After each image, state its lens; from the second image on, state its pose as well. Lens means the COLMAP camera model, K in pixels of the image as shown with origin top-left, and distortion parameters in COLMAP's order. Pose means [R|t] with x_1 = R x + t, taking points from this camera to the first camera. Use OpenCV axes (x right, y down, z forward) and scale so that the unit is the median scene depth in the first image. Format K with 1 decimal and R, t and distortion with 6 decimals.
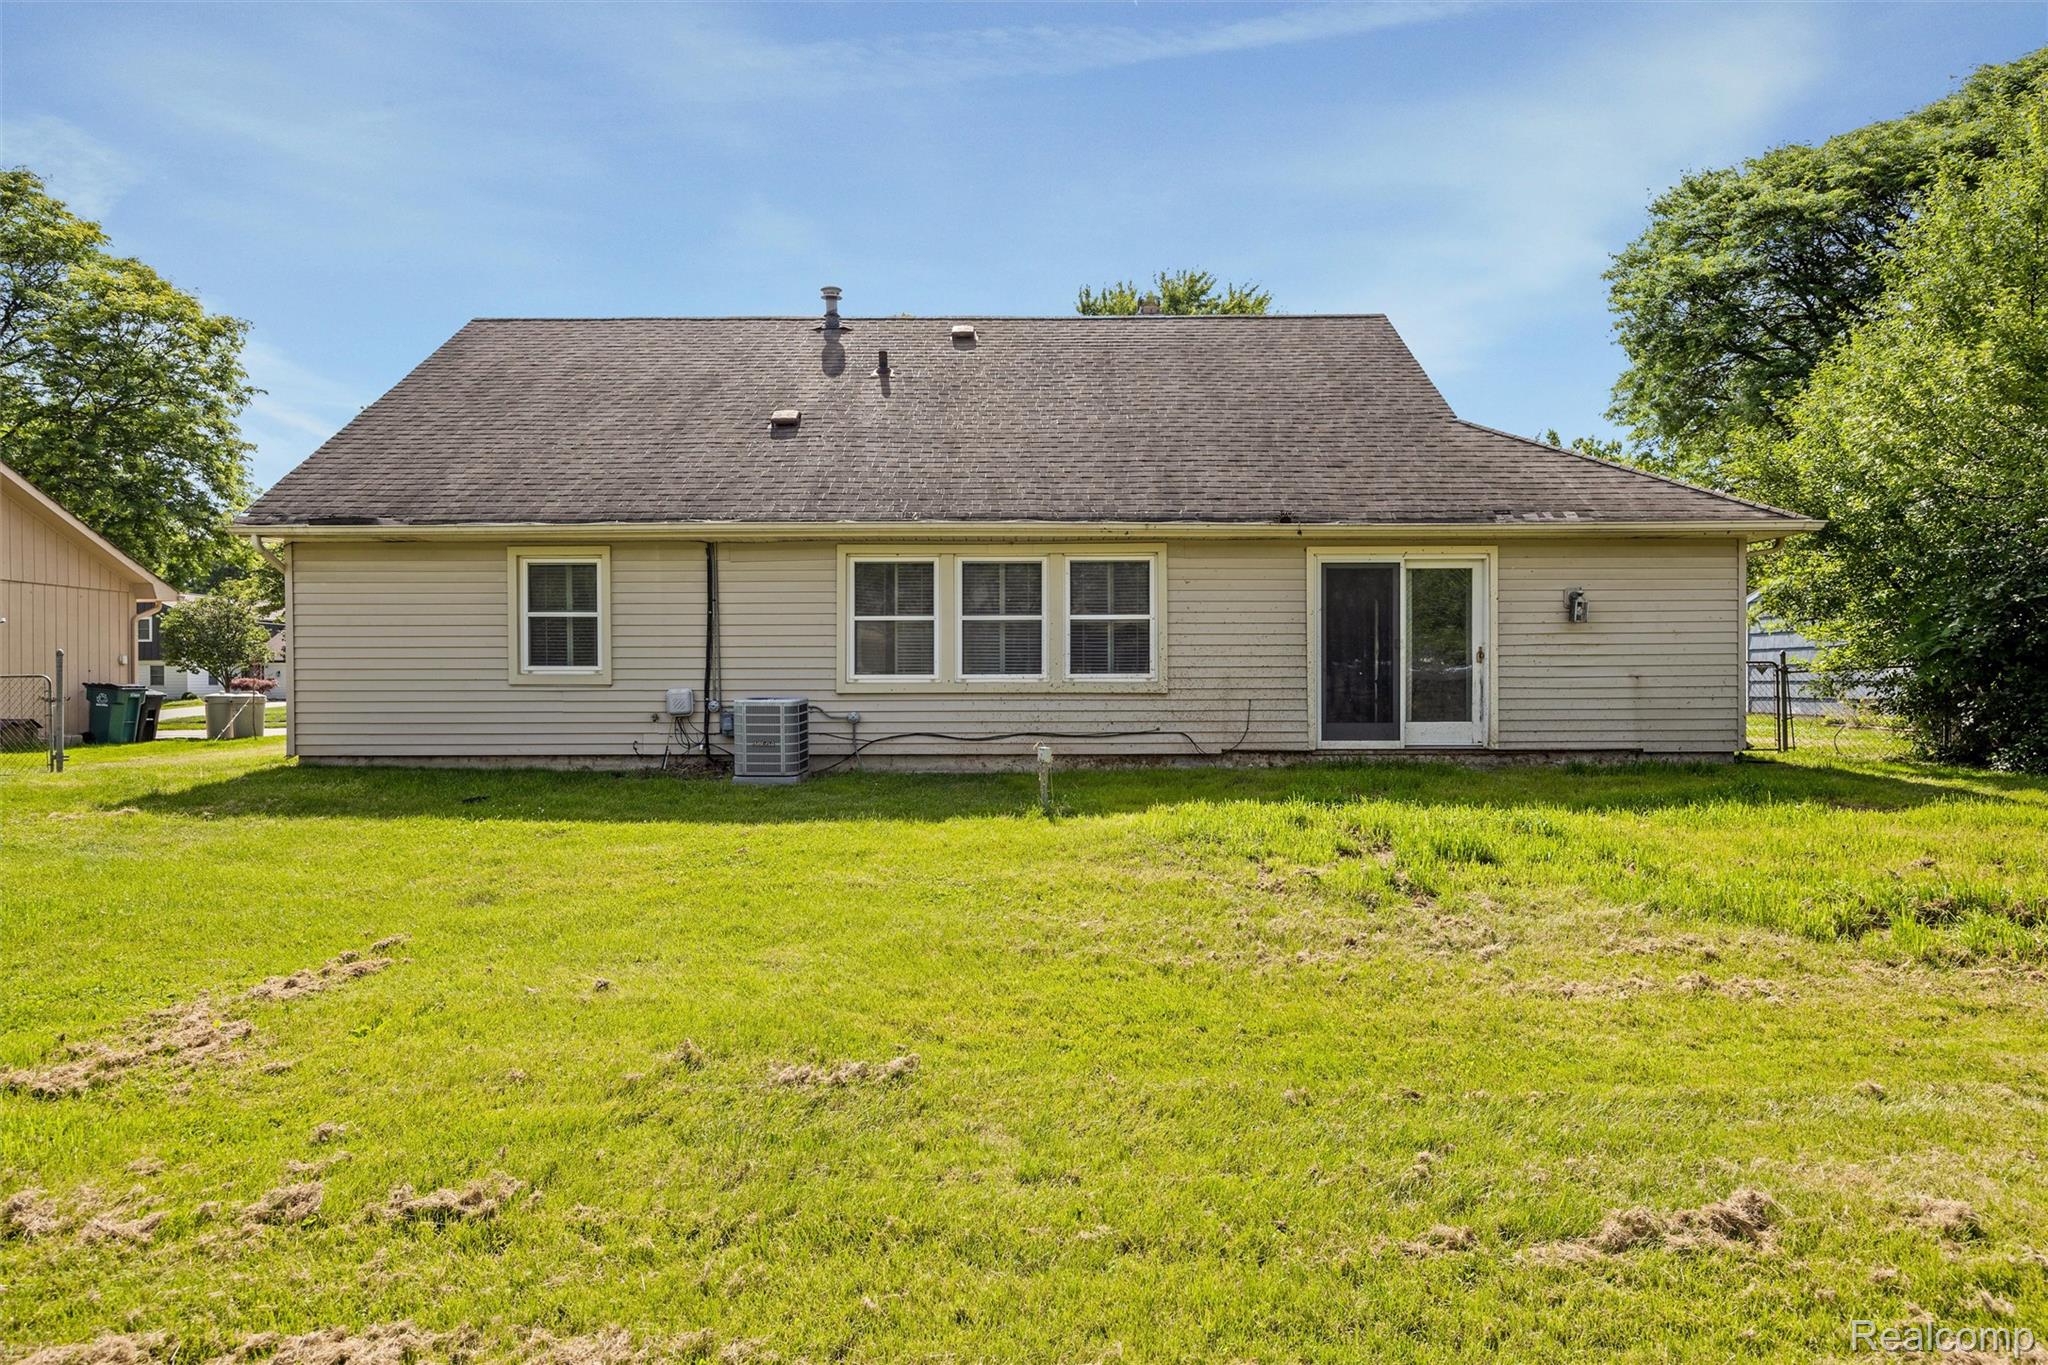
lens RADIAL K [[782.1, 0, 1028.6], [0, 782.1, 686.9], [0, 0, 1]] dist [-0.002173, -0.000005]
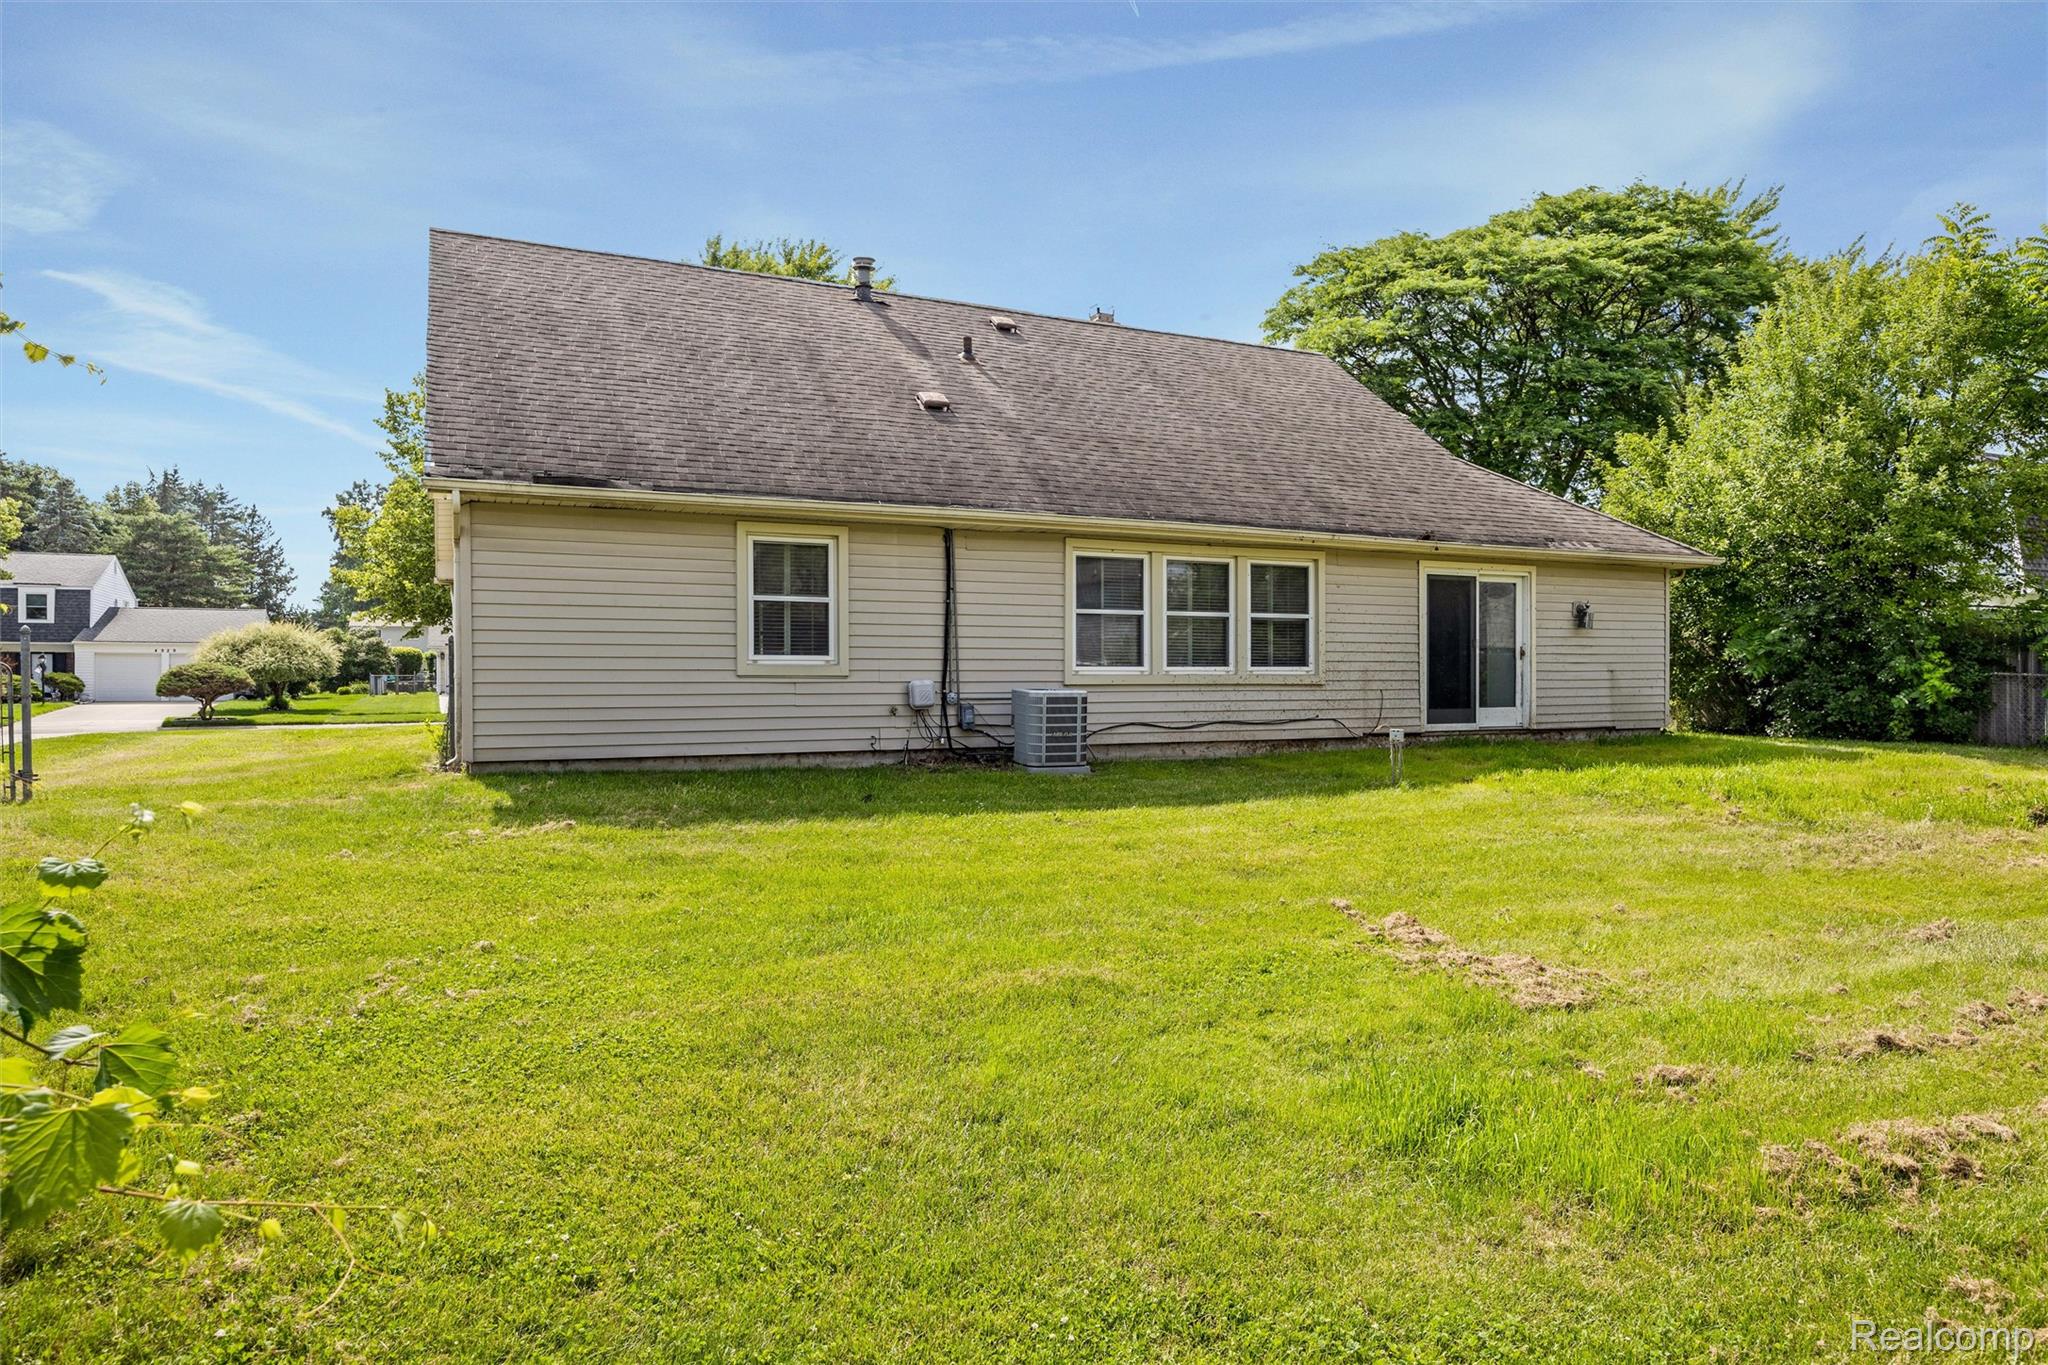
lens RADIAL K [[782.1, 0, 1037.5], [0, 782.1, 681.2], [0, 0, 1]] dist [-0.002173, -0.000005]
pose [[0.956128, 0.000397, 0.292948, -0.562273], [-0.002946, 0.999962, 0.008260, -0.004727], [-0.292934, -0.008760, 0.956093, 0.039639]]
